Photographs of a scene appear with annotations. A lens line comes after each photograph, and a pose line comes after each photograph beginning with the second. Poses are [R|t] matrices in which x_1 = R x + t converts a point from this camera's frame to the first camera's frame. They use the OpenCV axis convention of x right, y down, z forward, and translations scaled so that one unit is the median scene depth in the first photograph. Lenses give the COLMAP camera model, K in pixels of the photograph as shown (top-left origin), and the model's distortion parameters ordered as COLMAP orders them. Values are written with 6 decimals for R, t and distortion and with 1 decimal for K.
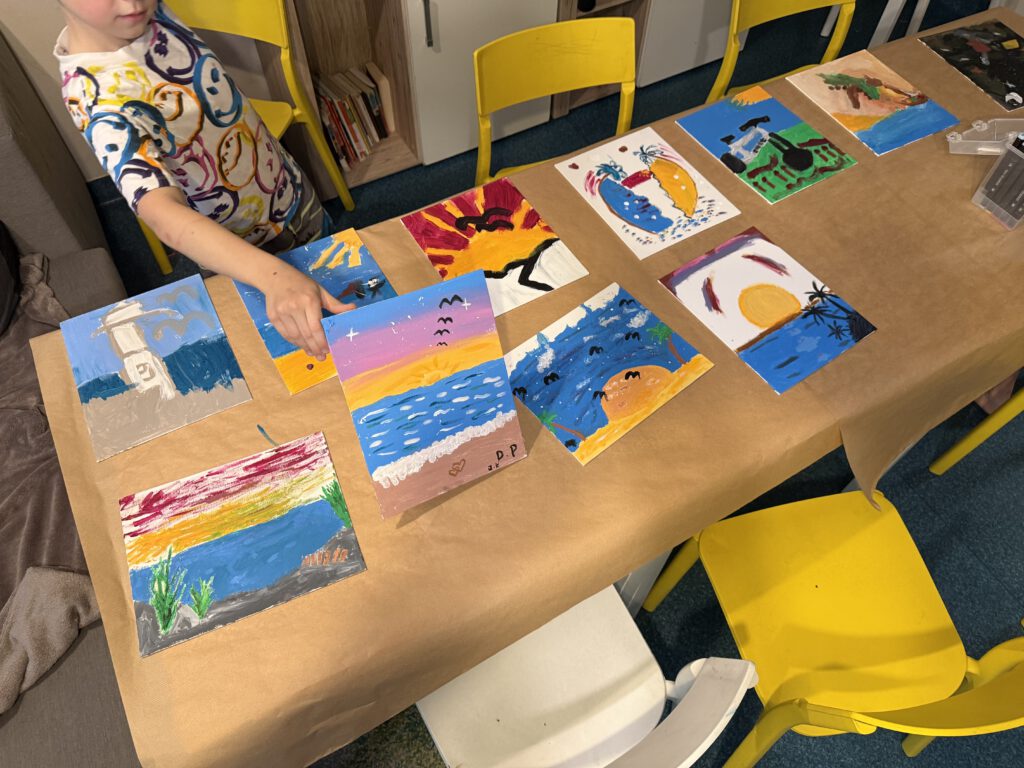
lens RADIAL K [[694.5, 0, 507.0], [0, 694.5, 387.4], [0, 0, 1]] dist [0.027919, -0.057107]
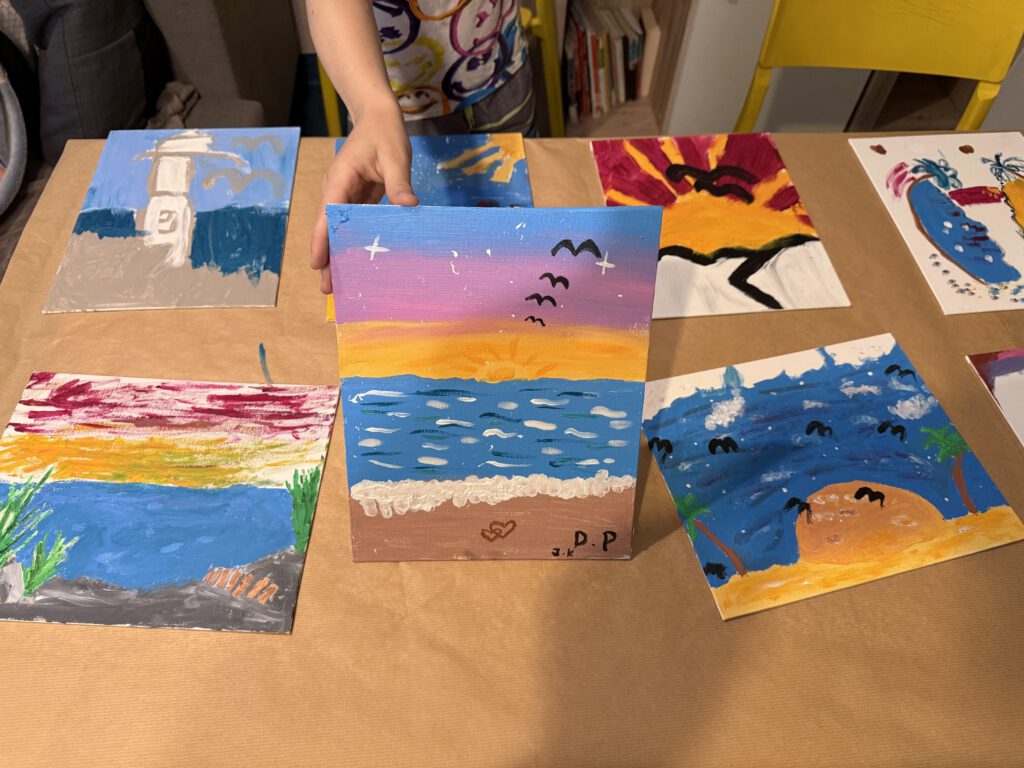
lens RADIAL K [[694.5, 0, 507.0], [0, 694.5, 387.4], [0, 0, 1]] dist [0.027919, -0.057107]
pose [[0.903694, 0.355592, -0.238520, 0.020994], [-0.361352, 0.932200, 0.020674, -0.004712], [0.229700, 0.067507, 0.970918, 0.378401]]
